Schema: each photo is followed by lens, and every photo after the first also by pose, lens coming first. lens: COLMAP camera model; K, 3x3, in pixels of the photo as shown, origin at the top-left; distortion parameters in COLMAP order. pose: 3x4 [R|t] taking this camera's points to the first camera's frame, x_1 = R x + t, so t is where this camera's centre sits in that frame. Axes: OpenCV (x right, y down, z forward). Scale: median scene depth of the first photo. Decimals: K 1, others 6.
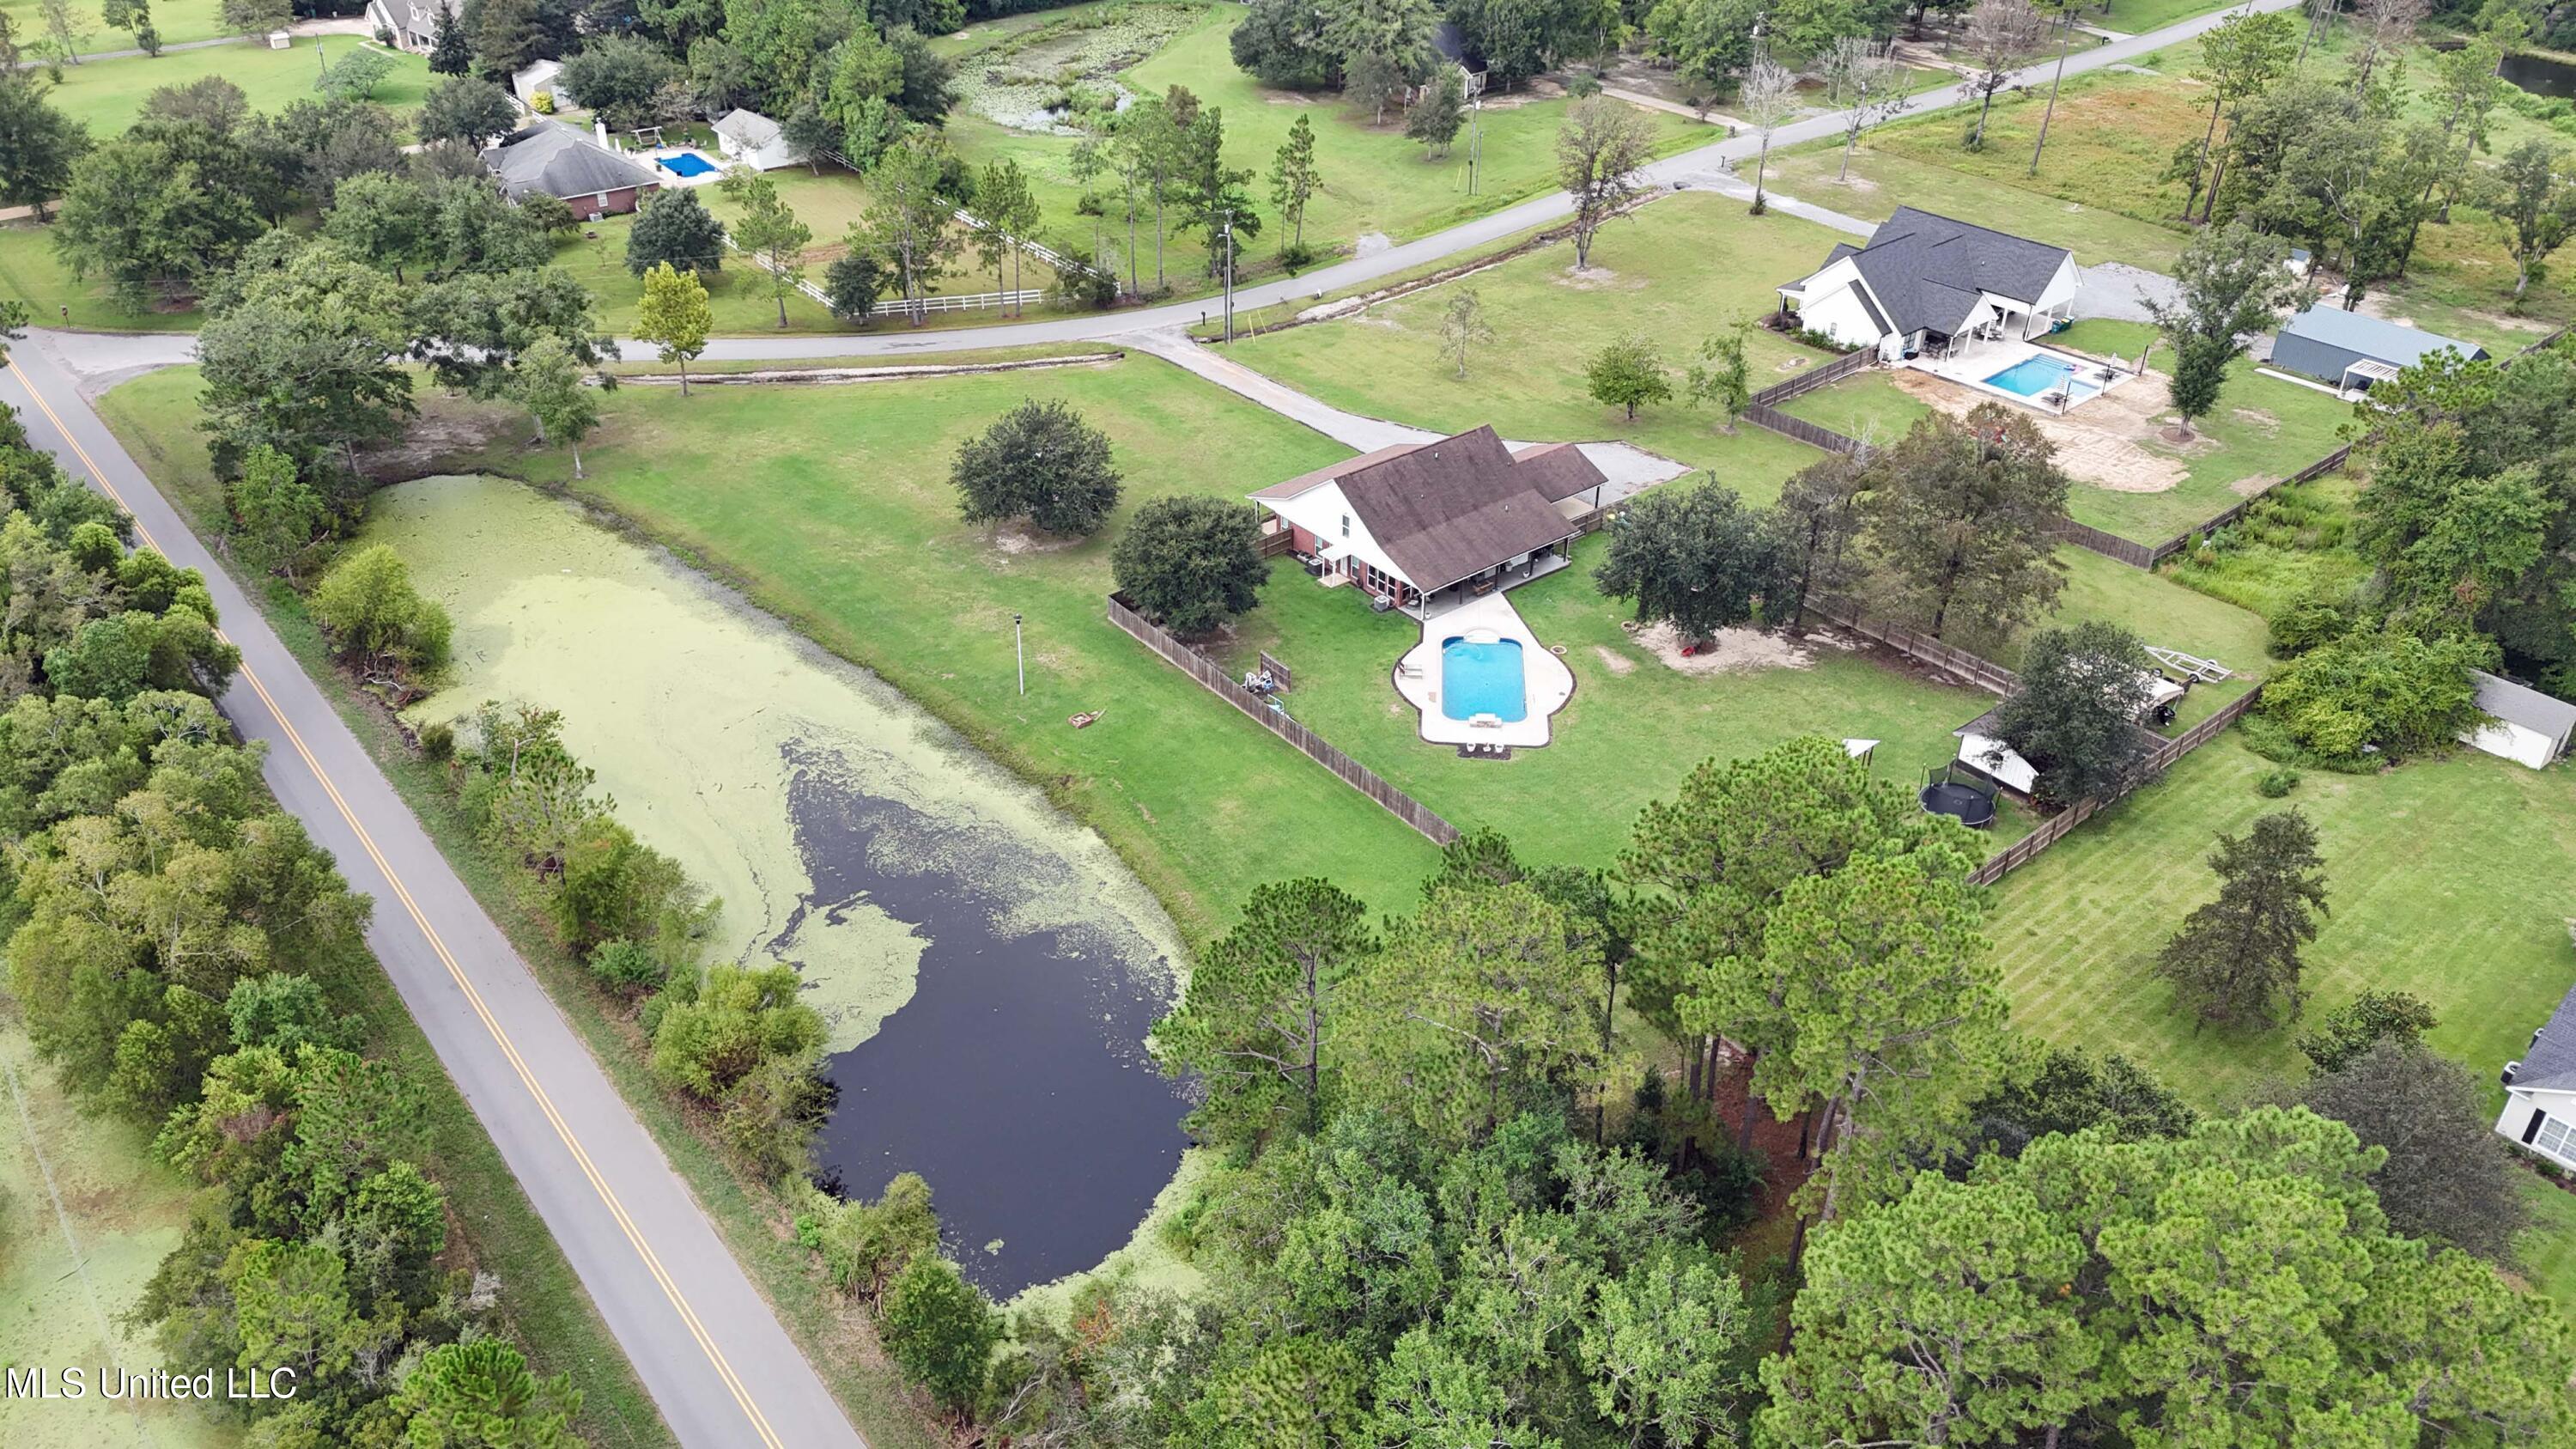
lens RADIAL K [[1883.3, 0, 1293.3], [0, 1883.3, 728.3], [0, 0, 1]] dist [0.080359, -0.101301]
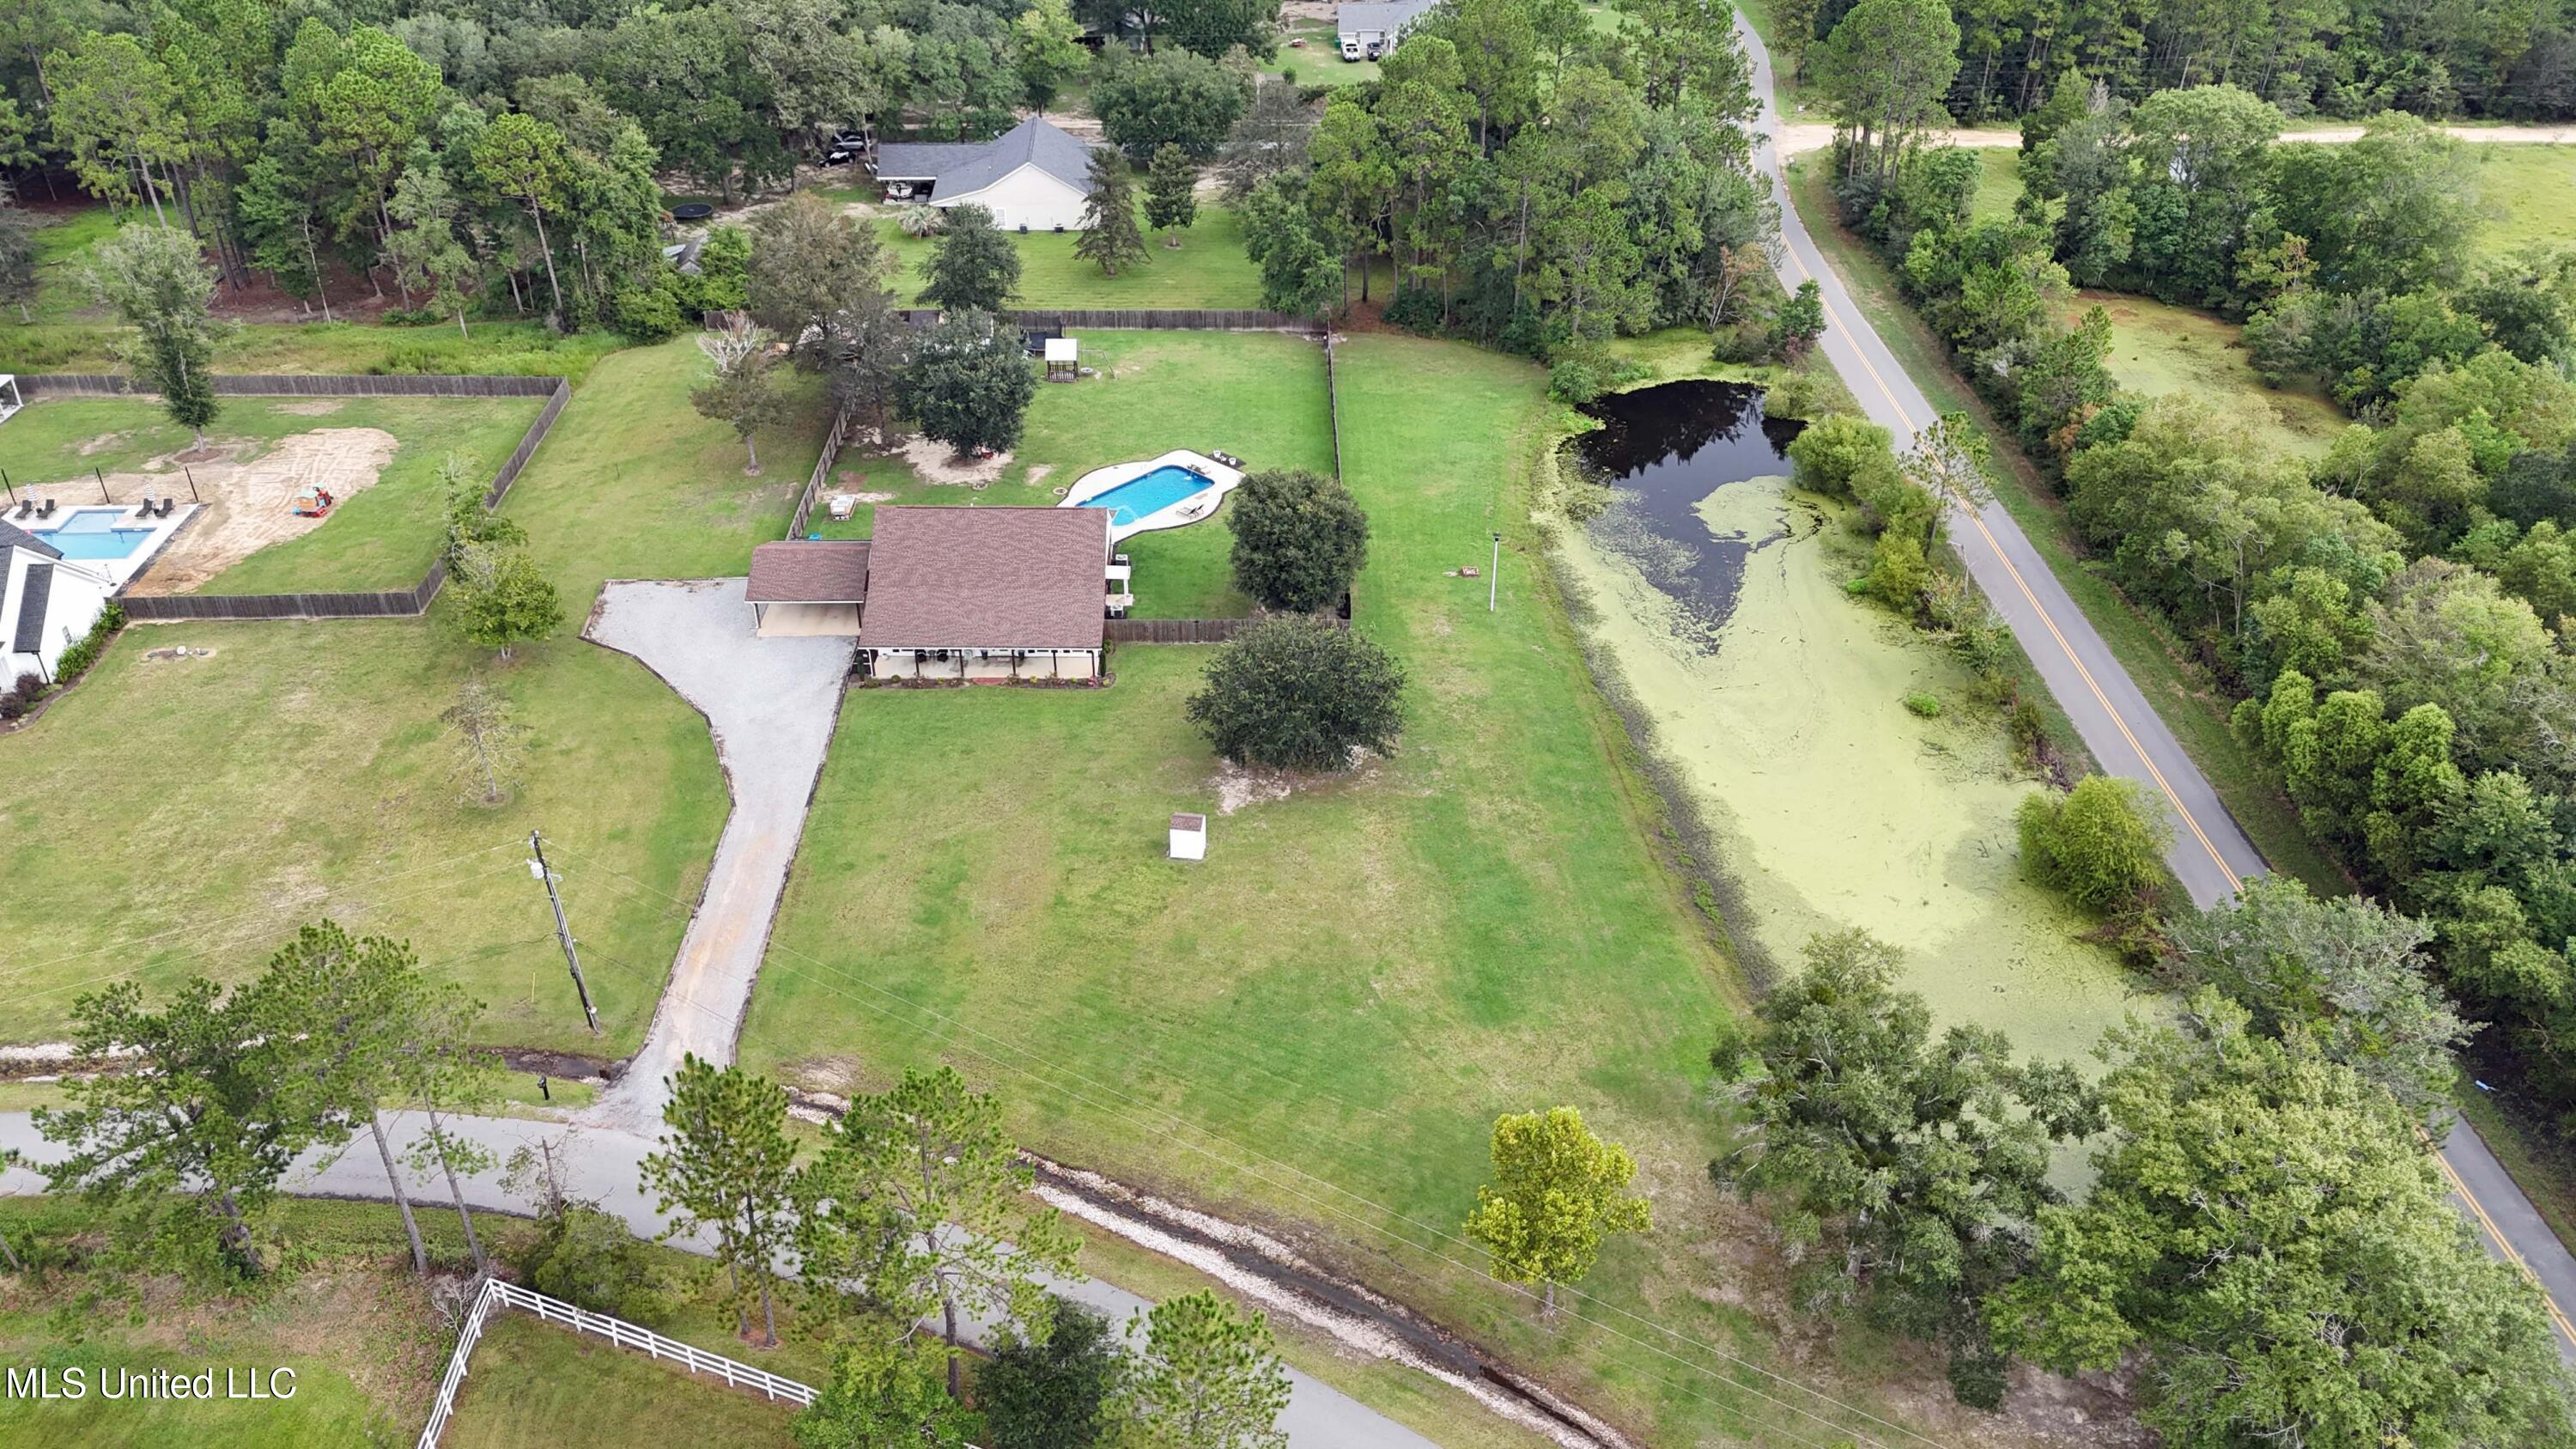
lens RADIAL K [[1883.3, 0, 1293.3], [0, 1883.3, 728.3], [0, 0, 1]] dist [0.080359, -0.101301]
pose [[-0.785707, -0.351861, 0.508781, -0.553752], [0.316674, 0.477748, 0.819435, -0.797559], [-0.531397, 0.804954, -0.263945, 1.245697]]
